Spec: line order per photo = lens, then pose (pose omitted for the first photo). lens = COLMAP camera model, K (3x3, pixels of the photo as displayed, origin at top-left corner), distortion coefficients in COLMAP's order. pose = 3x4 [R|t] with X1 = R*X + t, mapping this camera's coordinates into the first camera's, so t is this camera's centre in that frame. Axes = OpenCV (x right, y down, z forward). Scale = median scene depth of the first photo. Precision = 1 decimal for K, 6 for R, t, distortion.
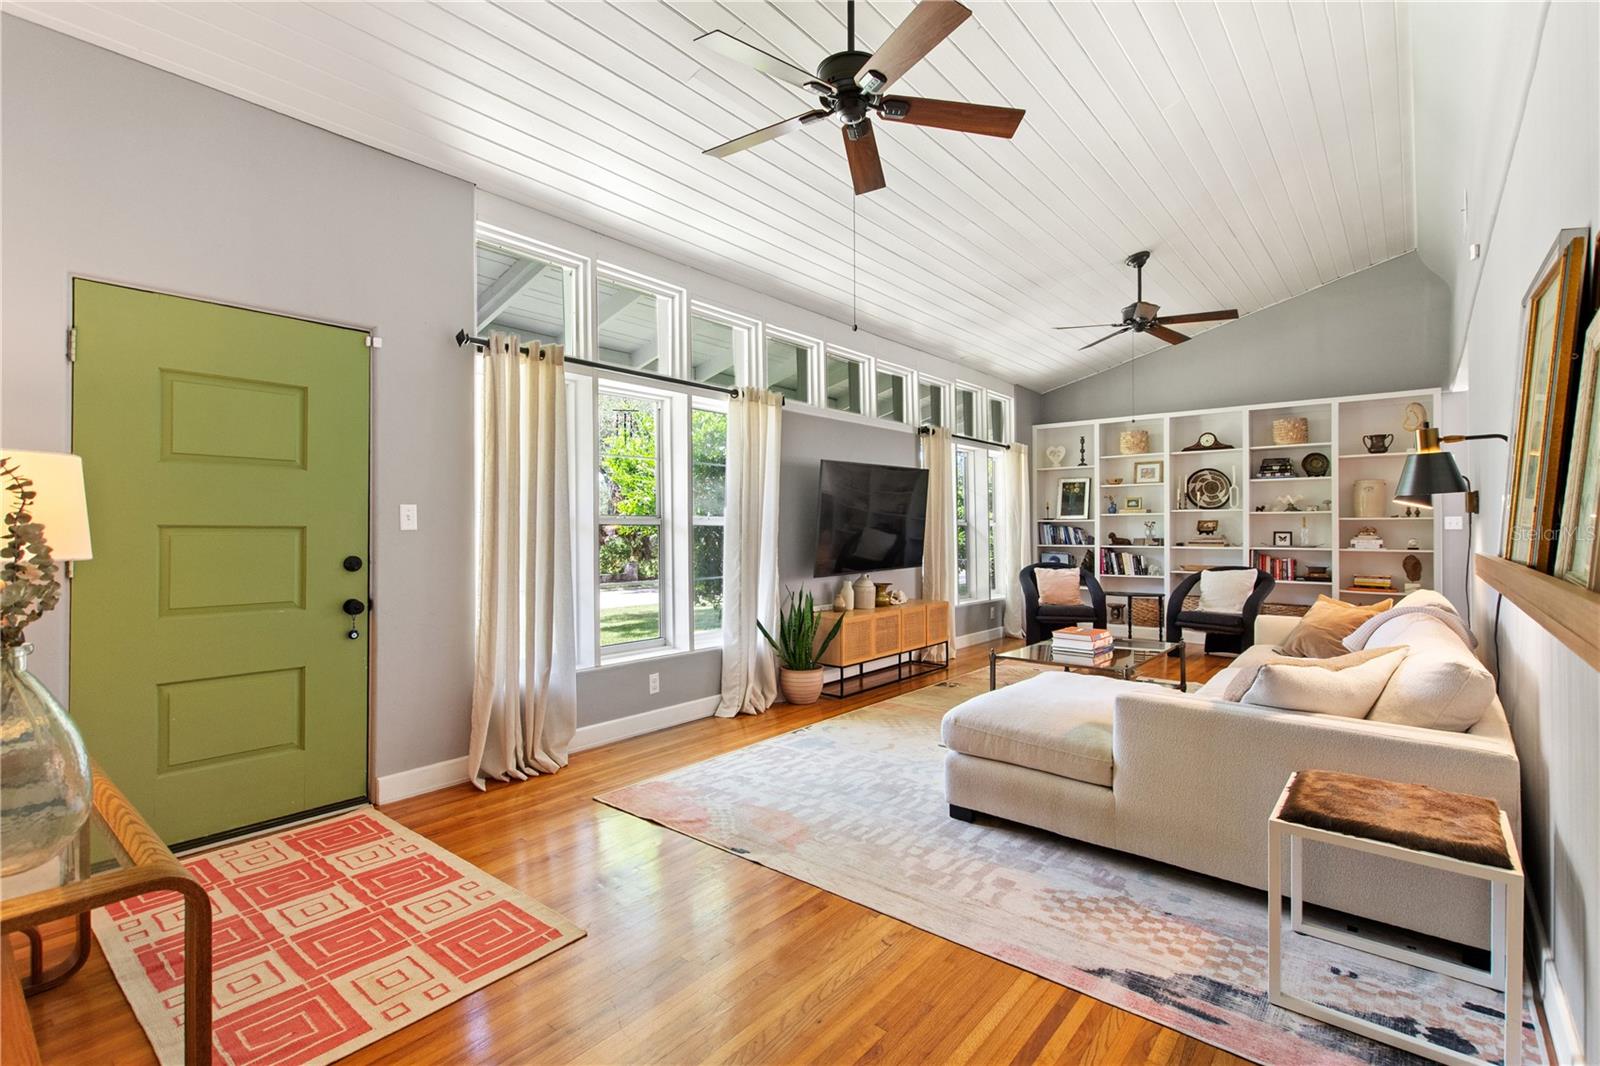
lens RADIAL K [[723.3, 0, 796.5], [0, 723.3, 523.0], [0, 0, 1]] dist [0.009537, -0.004766]
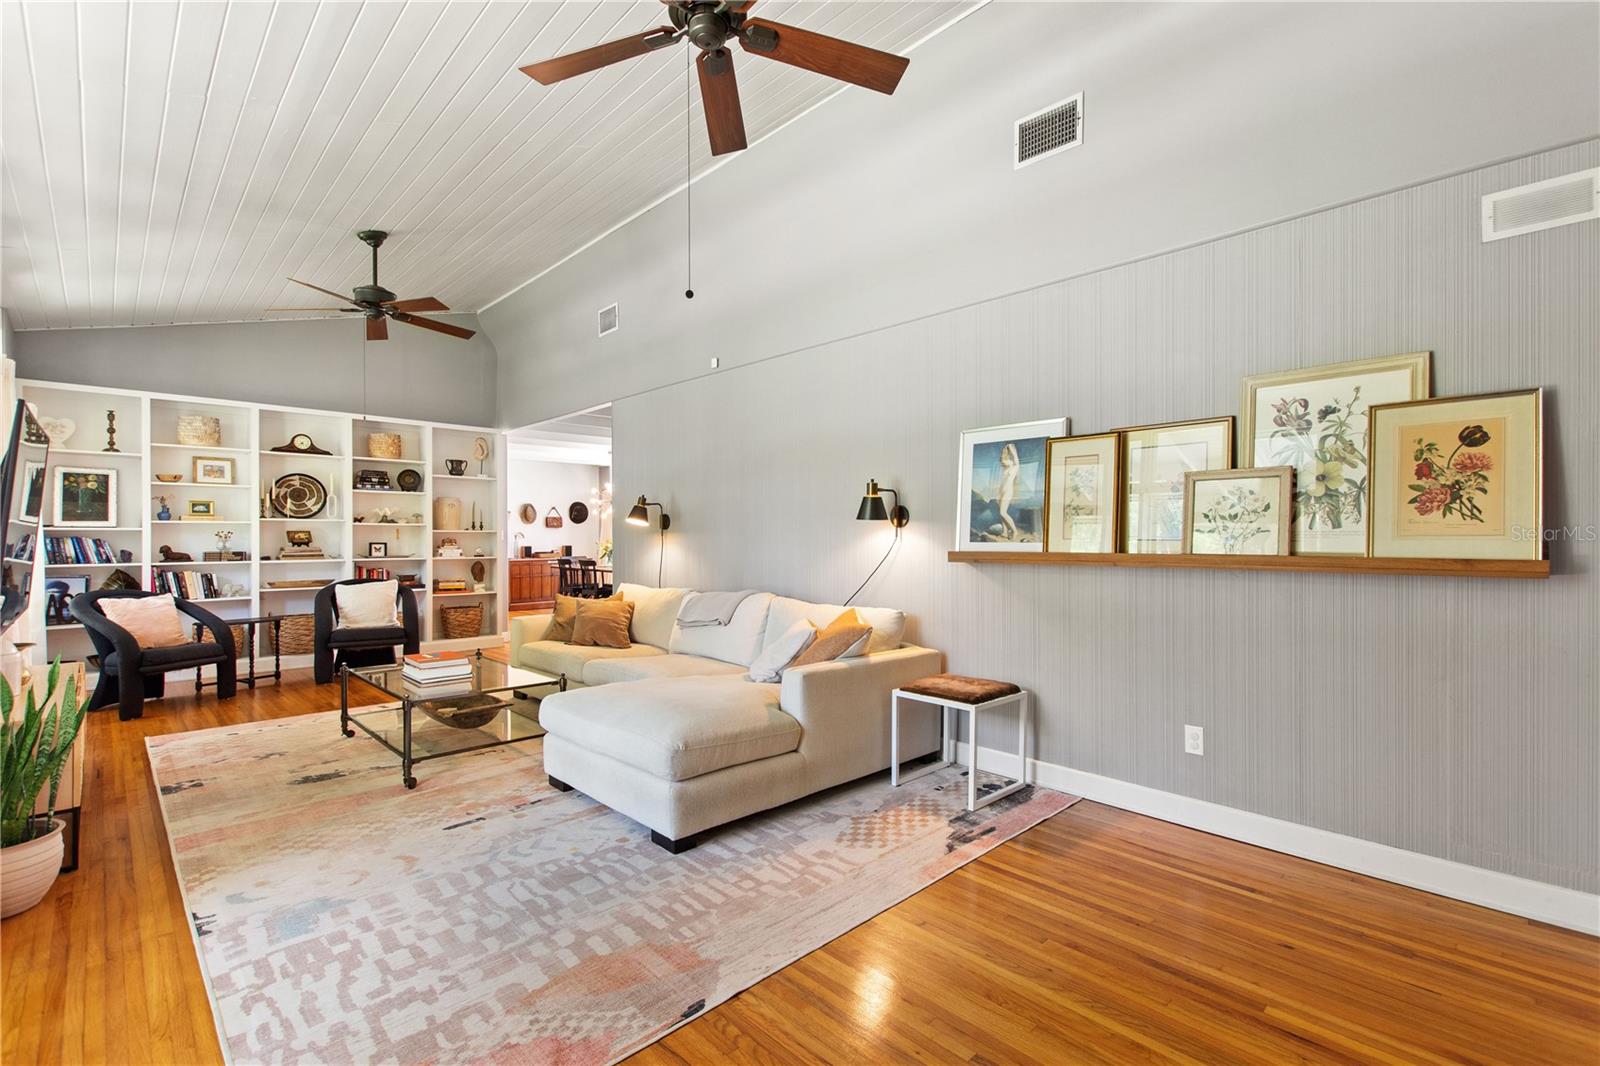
lens RADIAL K [[723.3, 0, 784.3], [0, 723.3, 538.6], [0, 0, 1]] dist [0.009537, -0.004766]
pose [[0.113971, 0.000955, 0.993484, -0.305760], [-0.006537, 0.999979, -0.000212, 0.002502], [-0.993463, -0.006470, 0.113974, 0.341005]]
